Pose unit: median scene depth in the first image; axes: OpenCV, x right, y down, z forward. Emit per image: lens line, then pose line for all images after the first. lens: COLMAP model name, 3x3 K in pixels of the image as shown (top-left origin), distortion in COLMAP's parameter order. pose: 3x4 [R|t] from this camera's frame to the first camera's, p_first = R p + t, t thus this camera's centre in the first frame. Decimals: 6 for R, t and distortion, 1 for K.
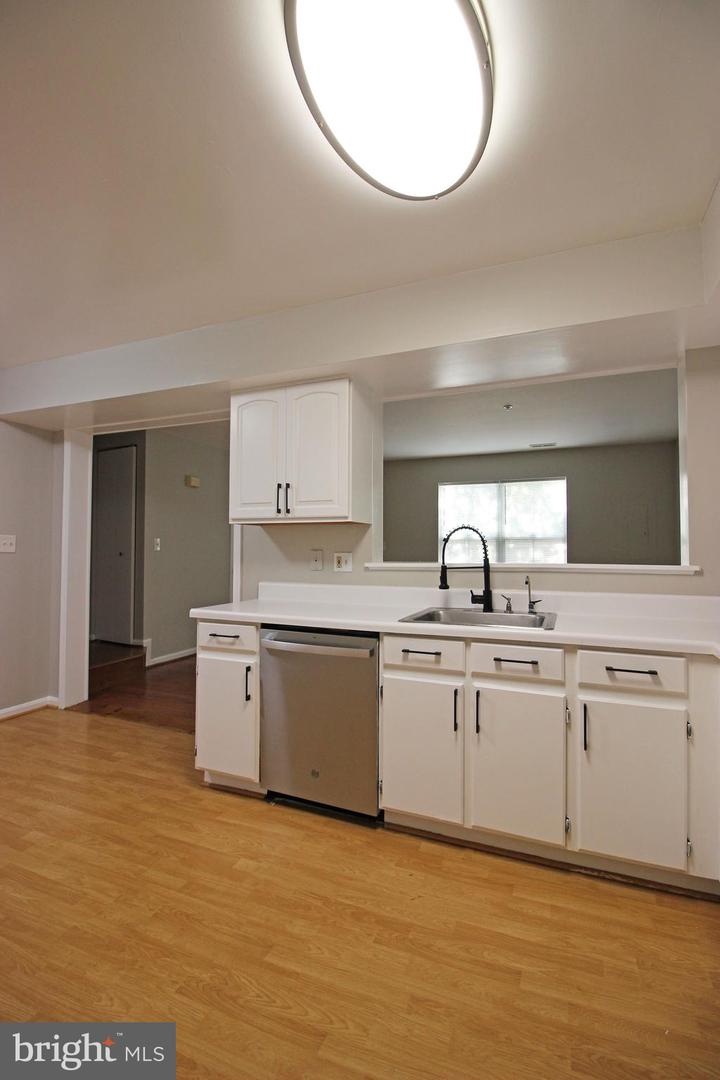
lens RADIAL K [[500.5, 0, 355.5], [0, 500.5, 532.7], [0, 0, 1]] dist [-0.000458, -0.012726]
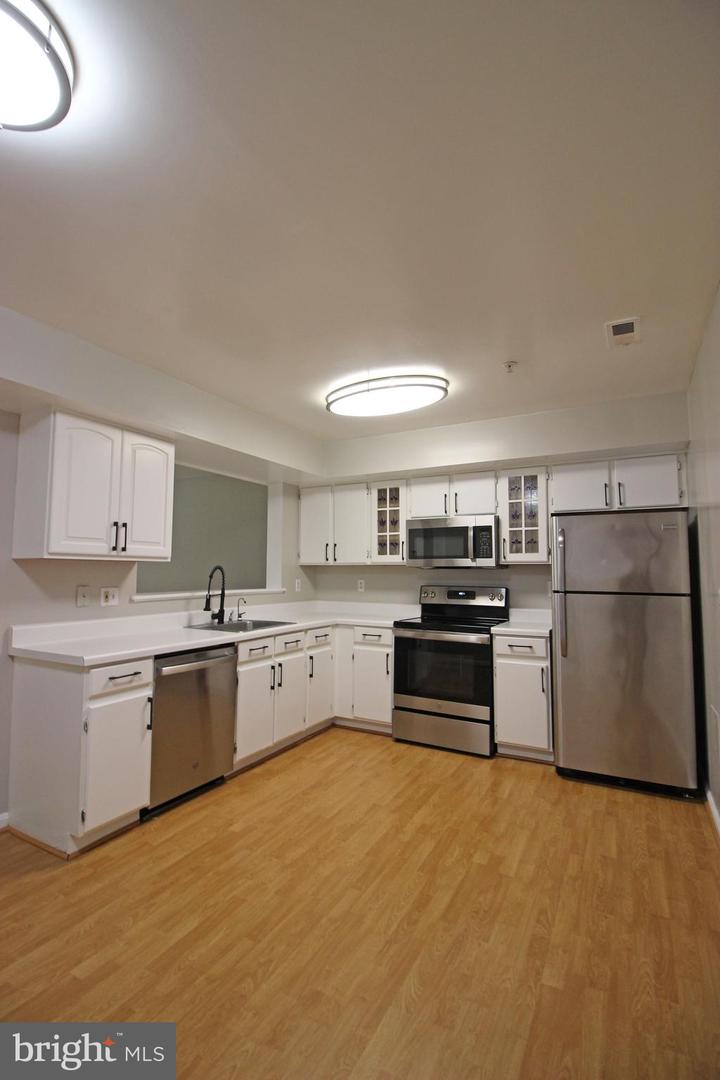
lens RADIAL K [[500.5, 0, 355.5], [0, 500.5, 532.7], [0, 0, 1]] dist [-0.000458, -0.012726]
pose [[0.102933, 0.075002, 0.991857, -1.367936], [-0.035926, 0.996783, -0.071646, -0.025269], [-0.994039, -0.028259, 0.105296, 0.501429]]
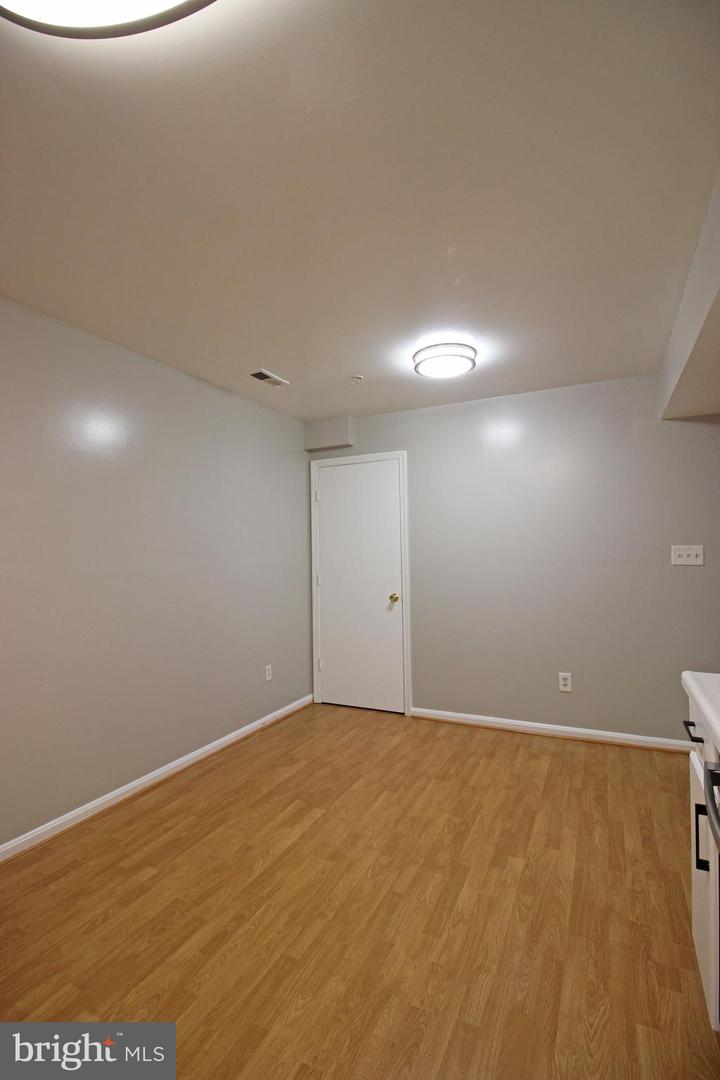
lens RADIAL K [[500.5, 0, 355.5], [0, 500.5, 532.7], [0, 0, 1]] dist [-0.000458, -0.012726]
pose [[-0.059867, -0.038356, -0.997469, 0.364157], [0.045253, 0.998130, -0.041098, -0.013491], [0.997180, -0.047599, -0.058020, 0.744633]]
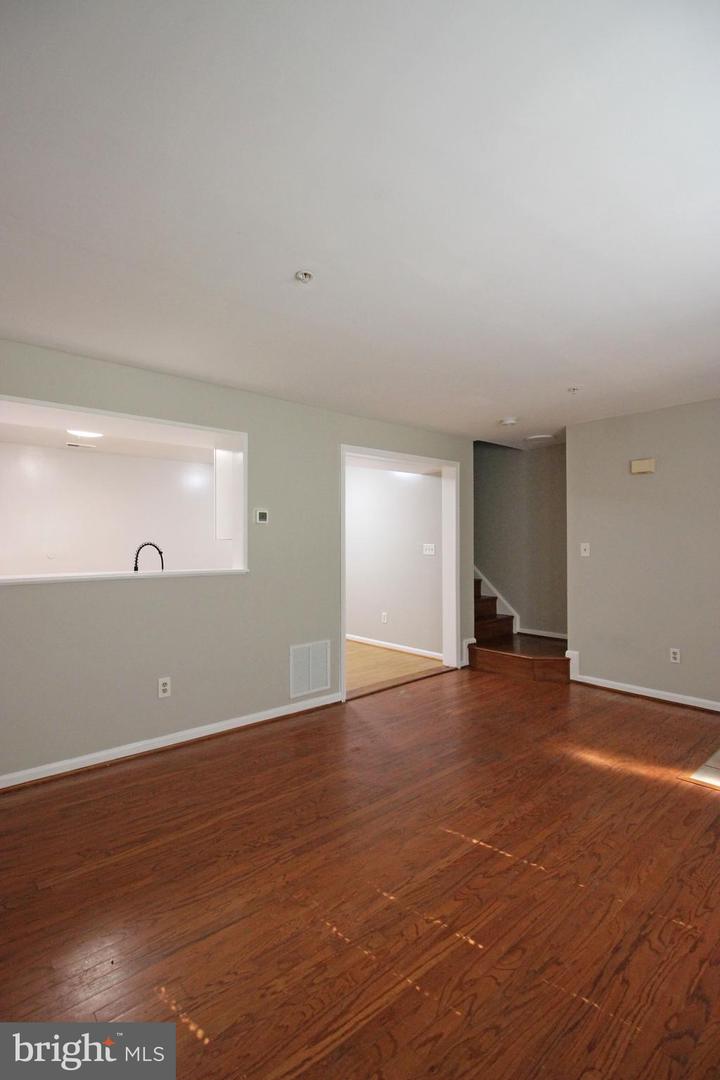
lens RADIAL K [[497.8, 0, 356.5], [0, 497.8, 535.7], [0, 0, 1]] dist [-0.000876, -0.012710]
pose [[-0.440529, -0.011994, -0.897658, 1.381021], [0.030535, 0.999132, -0.028335, 0.026431], [0.897219, -0.039892, -0.439780, 2.432469]]
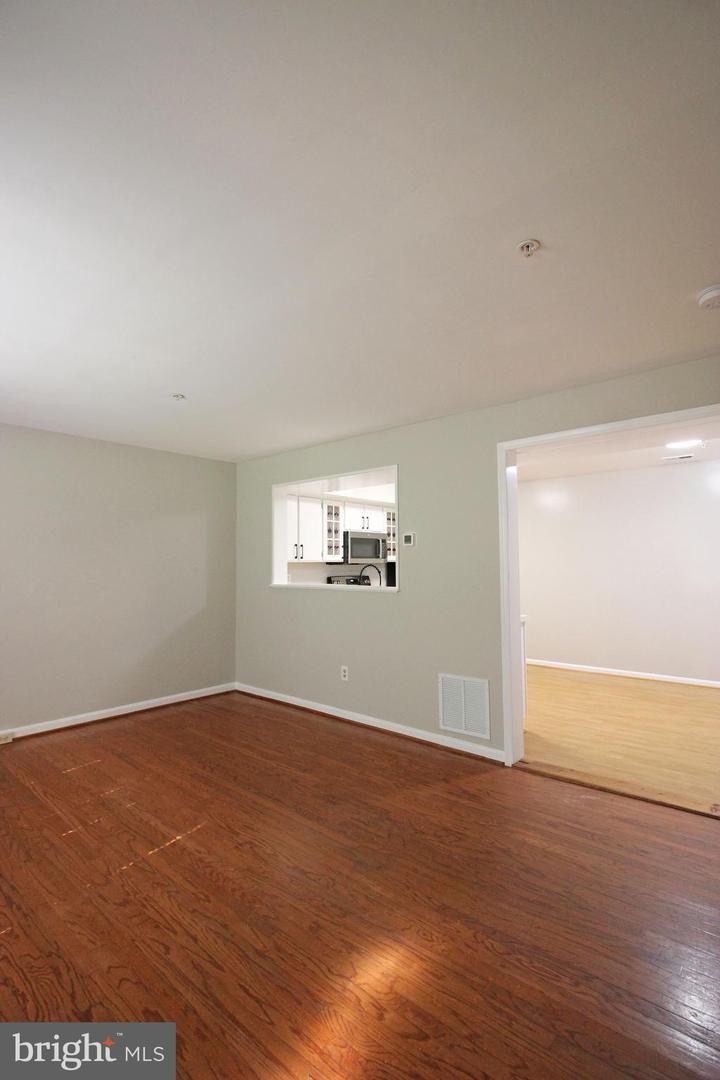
lens RADIAL K [[512.0, 0, 360.0], [0, 512.0, 540.0], [0, 0, 1]] dist [0.000688, -0.014052]
pose [[-0.949881, 0.018054, 0.312089, -0.383590], [-0.006127, 0.997064, -0.076329, 0.046238], [-0.312550, -0.074416, -0.946982, 3.181757]]
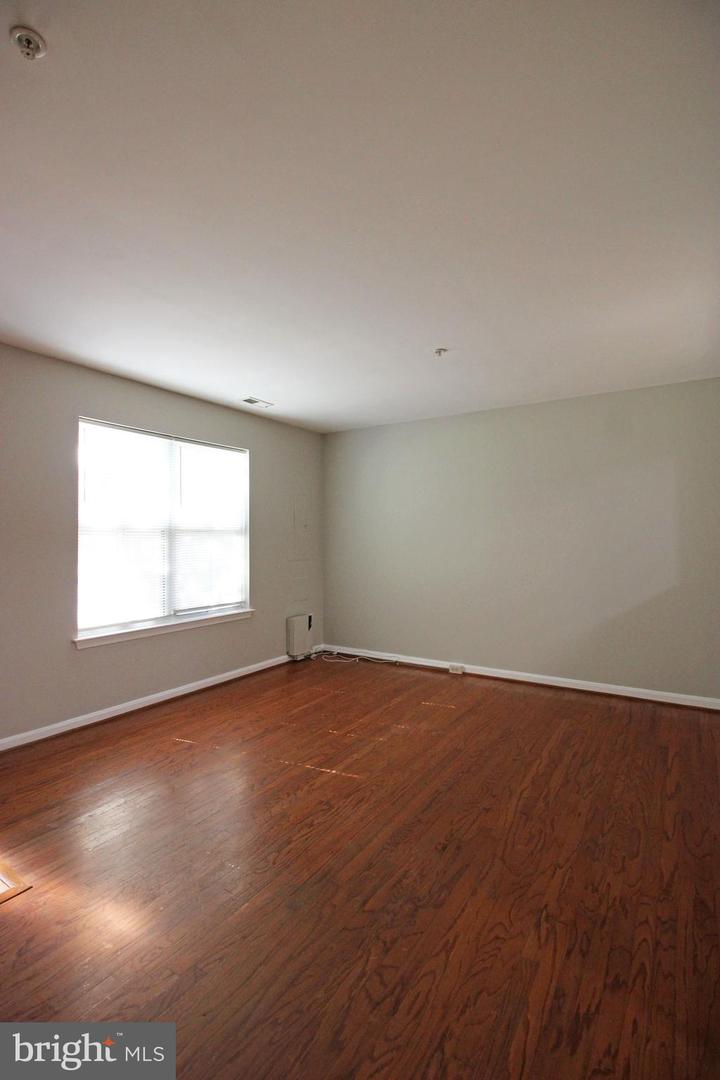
lens RADIAL K [[500.5, 0, 355.5], [0, 500.5, 532.7], [0, 0, 1]] dist [-0.000458, -0.012726]
pose [[0.173517, 0.006644, 0.984808, -0.846133], [-0.029240, 0.999571, -0.001592, 0.032335], [-0.984397, -0.028519, 0.173637, 1.930272]]
